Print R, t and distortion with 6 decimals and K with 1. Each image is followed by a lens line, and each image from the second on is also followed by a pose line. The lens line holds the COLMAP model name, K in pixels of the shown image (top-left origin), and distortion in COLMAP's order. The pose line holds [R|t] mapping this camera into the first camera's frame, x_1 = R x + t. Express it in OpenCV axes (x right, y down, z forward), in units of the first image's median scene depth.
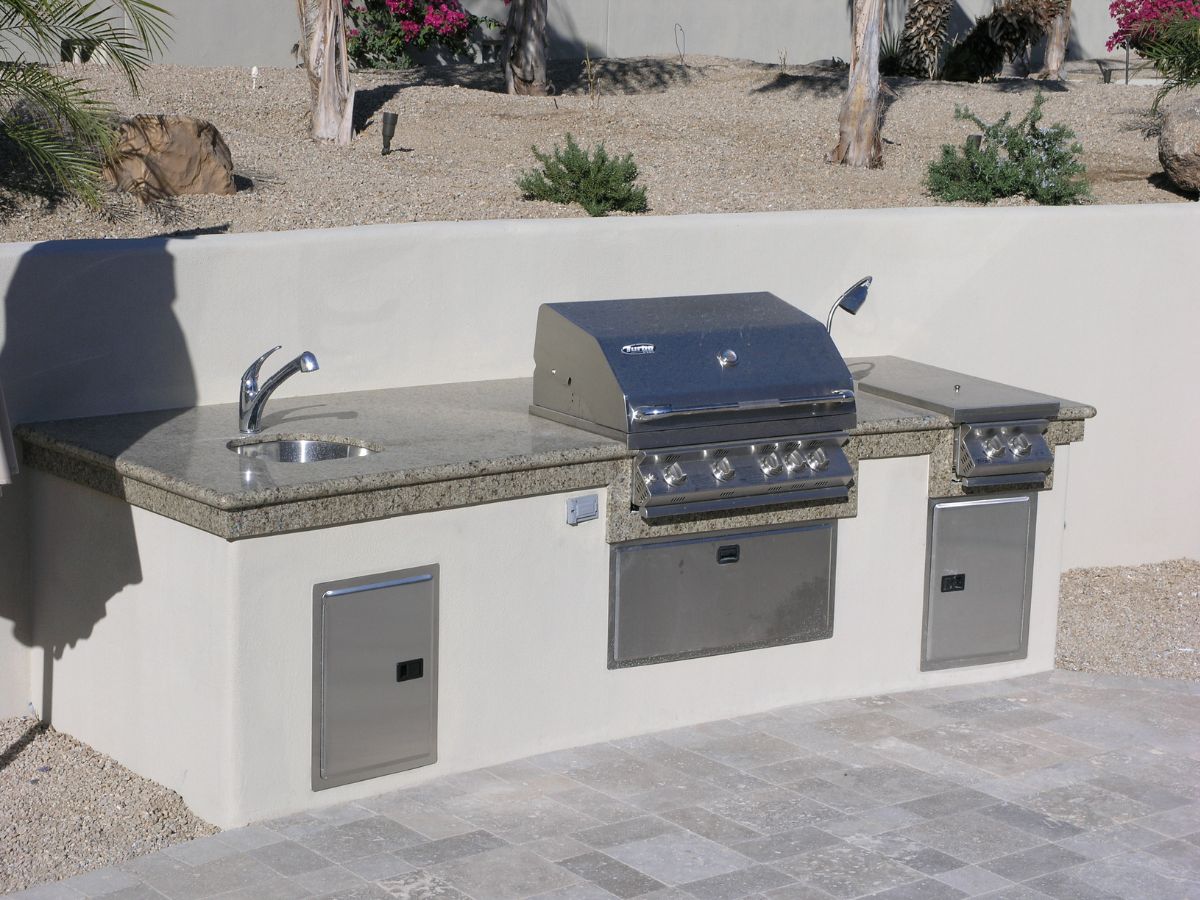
lens RADIAL K [[2446.4, 0, 599.7], [0, 2446.4, 499.7], [0, 0, 1]] dist [0.093955, 0.125085]
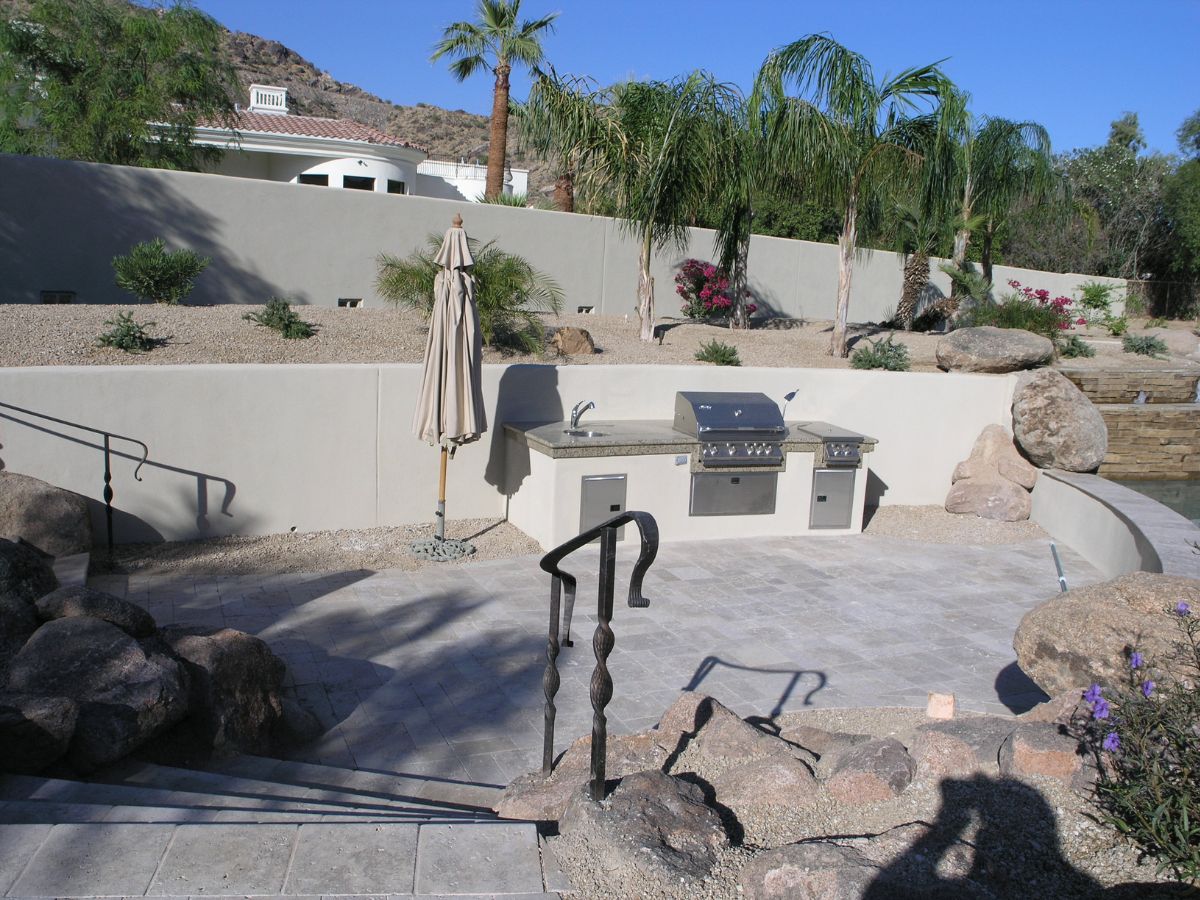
lens RADIAL K [[1007.7, 0, 600.0], [0, 1007.7, 450.0], [0, 0, 1]] dist [-0.097784, 0.018923]
pose [[0.970322, 0.057716, -0.234828, 0.173343], [-0.069530, 0.996681, -0.042337, 0.047286], [0.231605, 0.057408, 0.971115, -0.192110]]
